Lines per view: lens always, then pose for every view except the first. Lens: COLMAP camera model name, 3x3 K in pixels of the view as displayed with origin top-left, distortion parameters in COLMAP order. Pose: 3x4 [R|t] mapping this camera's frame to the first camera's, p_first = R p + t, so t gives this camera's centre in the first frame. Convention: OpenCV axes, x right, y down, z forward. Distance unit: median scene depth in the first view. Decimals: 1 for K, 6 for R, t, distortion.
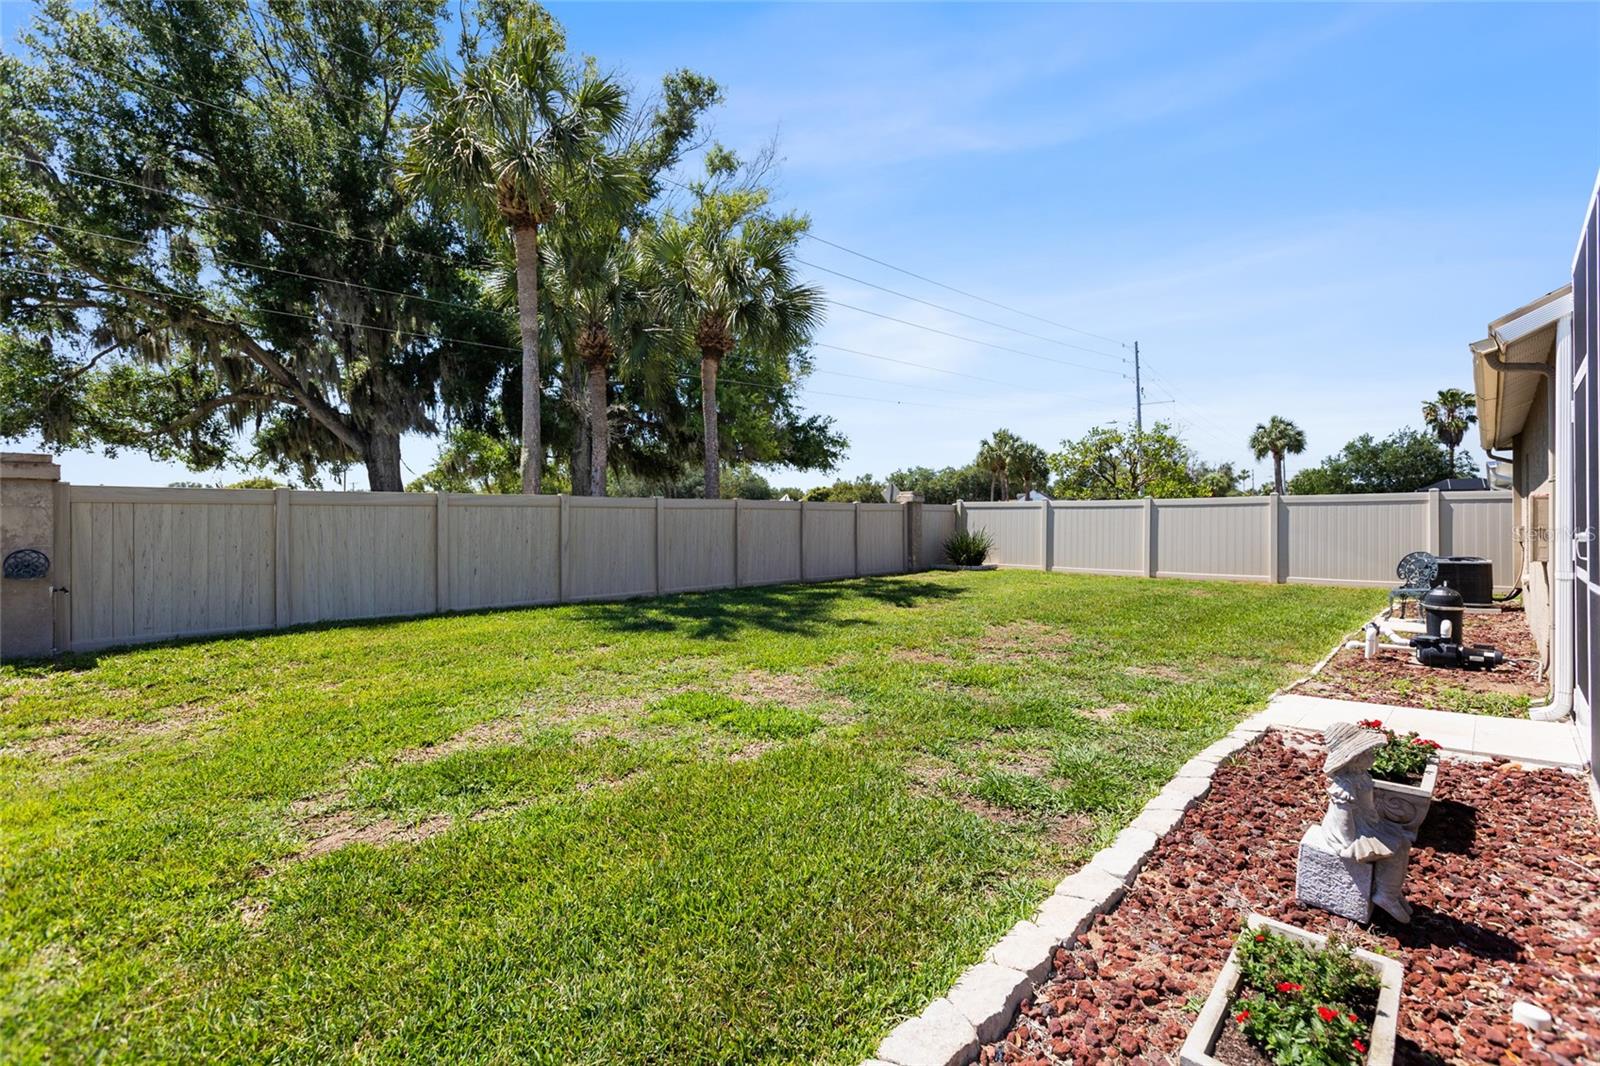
lens RADIAL K [[721.3, 0, 810.8], [0, 721.3, 528.3], [0, 0, 1]] dist [0.001141, 0.000138]
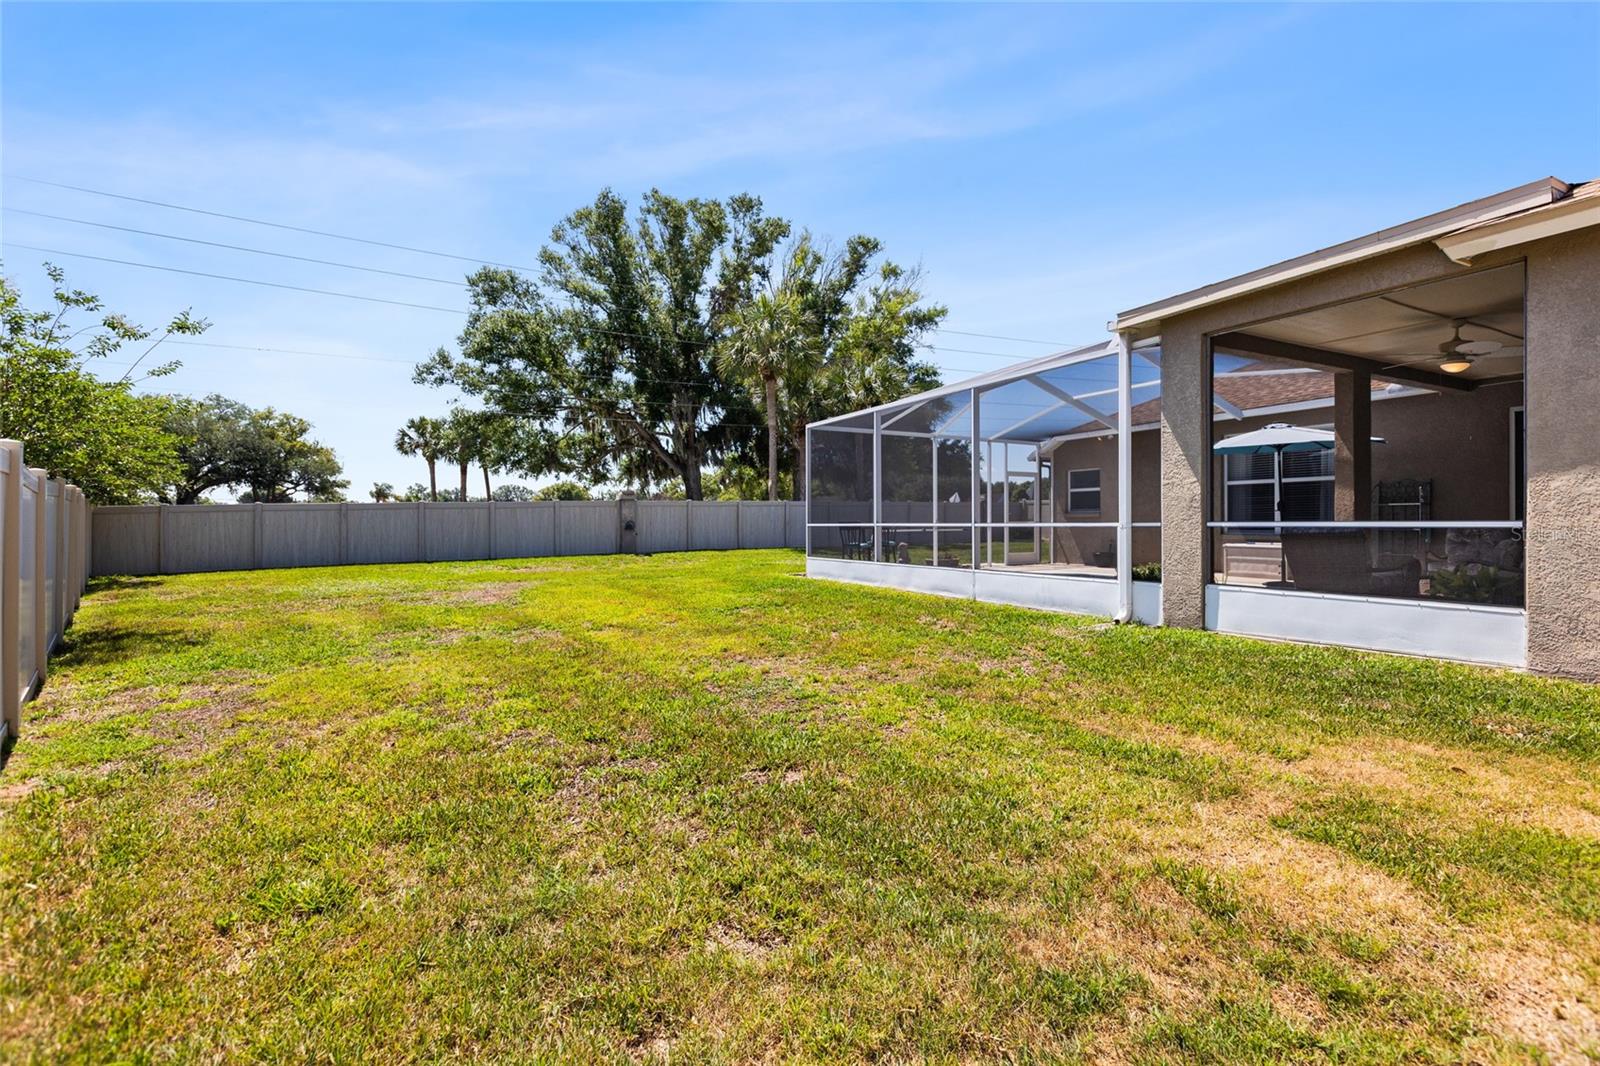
lens RADIAL K [[721.3, 0, 801.8], [0, 721.3, 522.9], [0, 0, 1]] dist [0.001141, 0.000138]
pose [[0.949993, 0.001420, -0.312268, 0.204723], [-0.001230, 0.999999, 0.000806, 0.010679], [0.312269, -0.000381, 0.949994, -0.567030]]
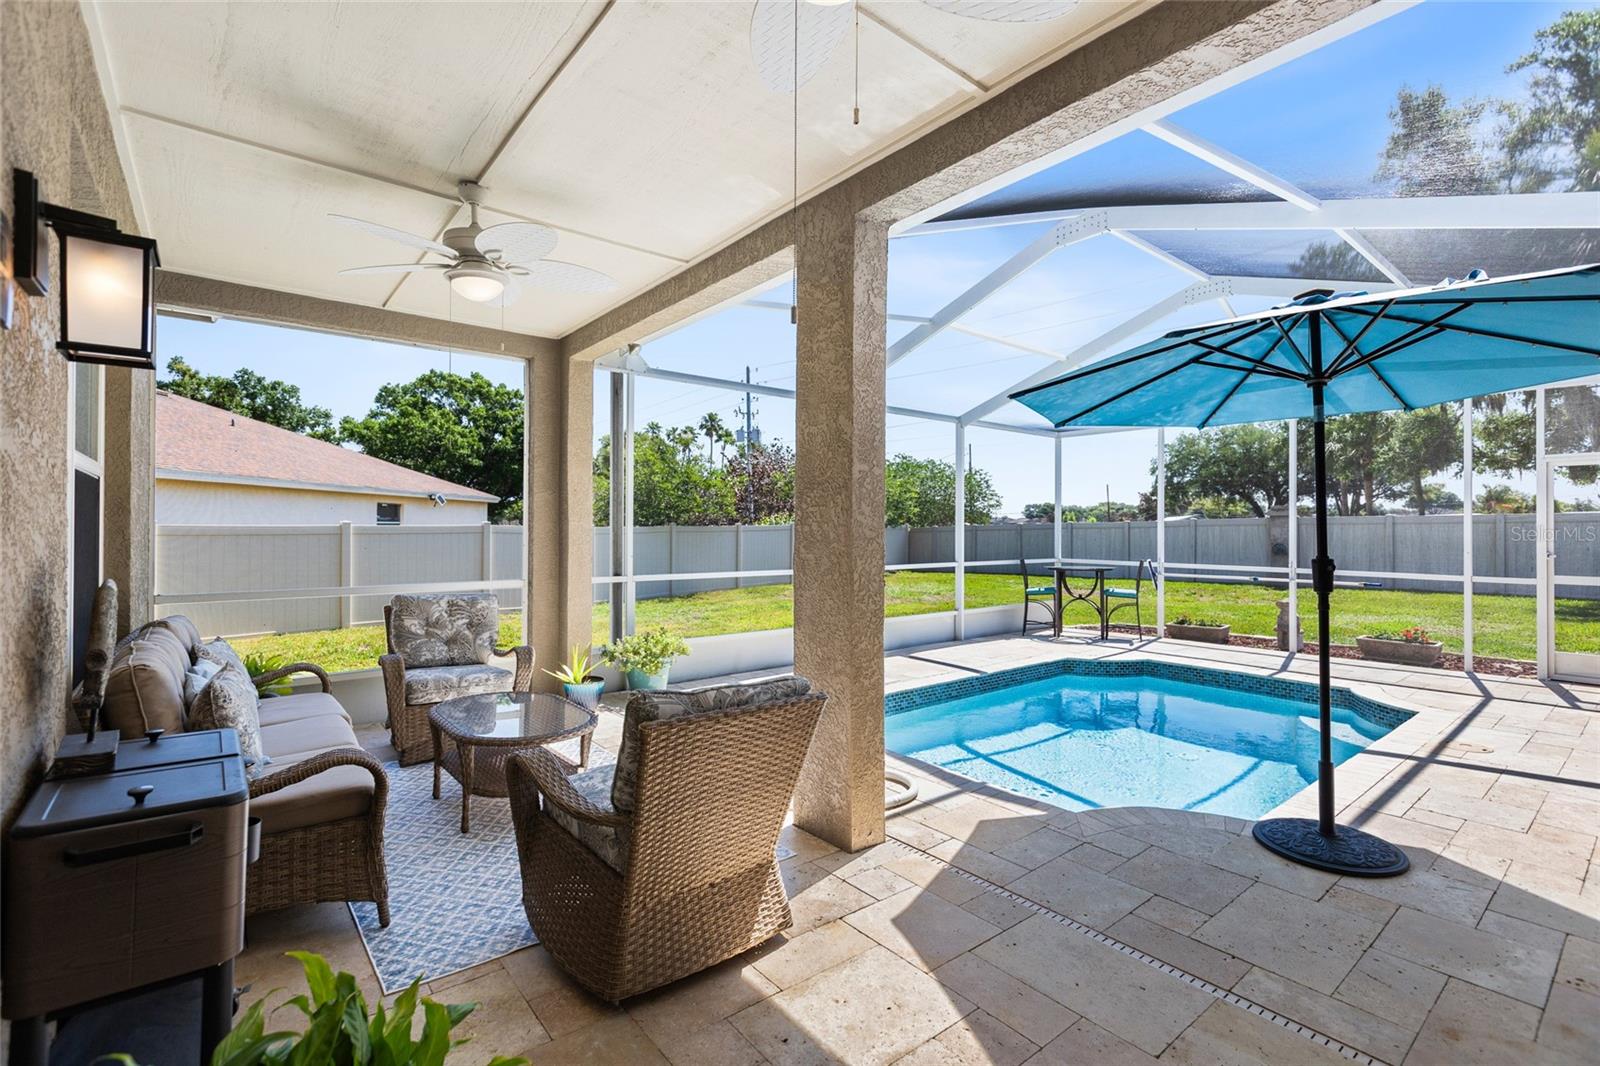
lens RADIAL K [[721.3, 0, 808.2], [0, 721.3, 526.6], [0, 0, 1]] dist [0.001141, 0.000138]
pose [[-0.128059, 0.006463, -0.991746, 0.512324], [-0.004018, 0.999967, 0.007036, -0.011715], [0.991758, 0.004886, -0.128029, -0.092903]]
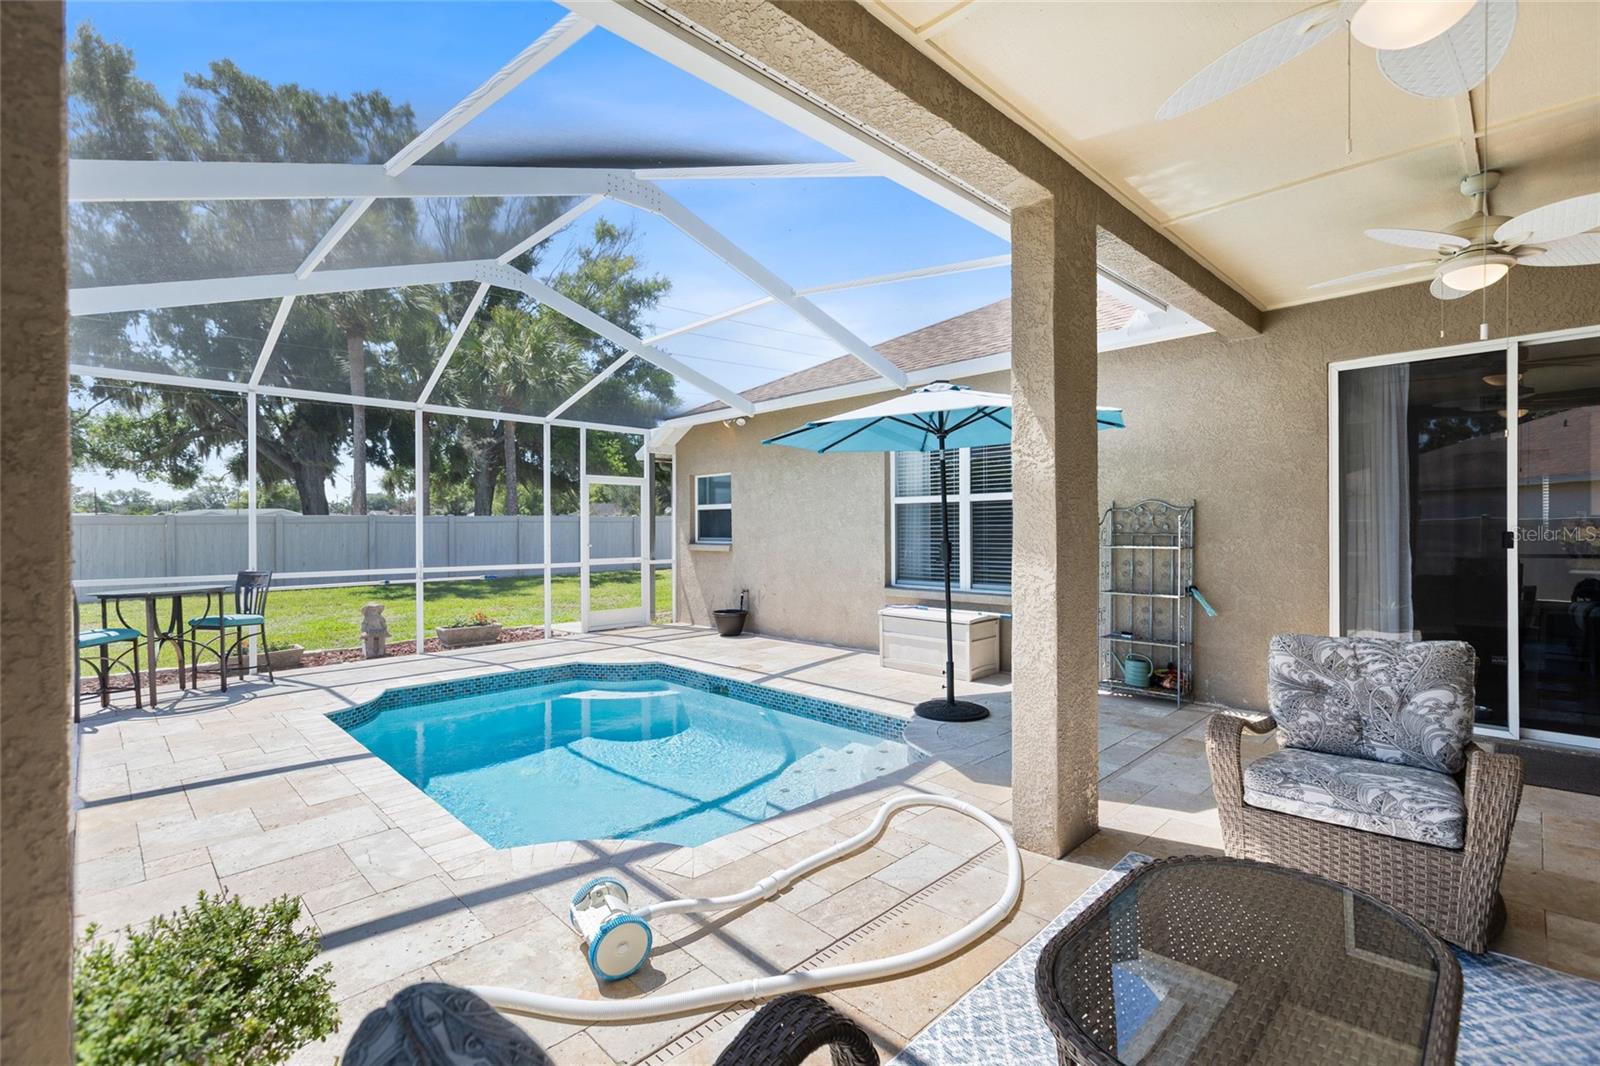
lens RADIAL K [[721.3, 0, 812.5], [0, 721.3, 525.1], [0, 0, 1]] dist [0.001141, 0.000138]
pose [[0.999548, -0.000937, -0.030063, 0.321196], [0.000802, 0.999990, -0.004487, -0.008346], [0.030067, 0.004461, 0.999538, -0.249302]]
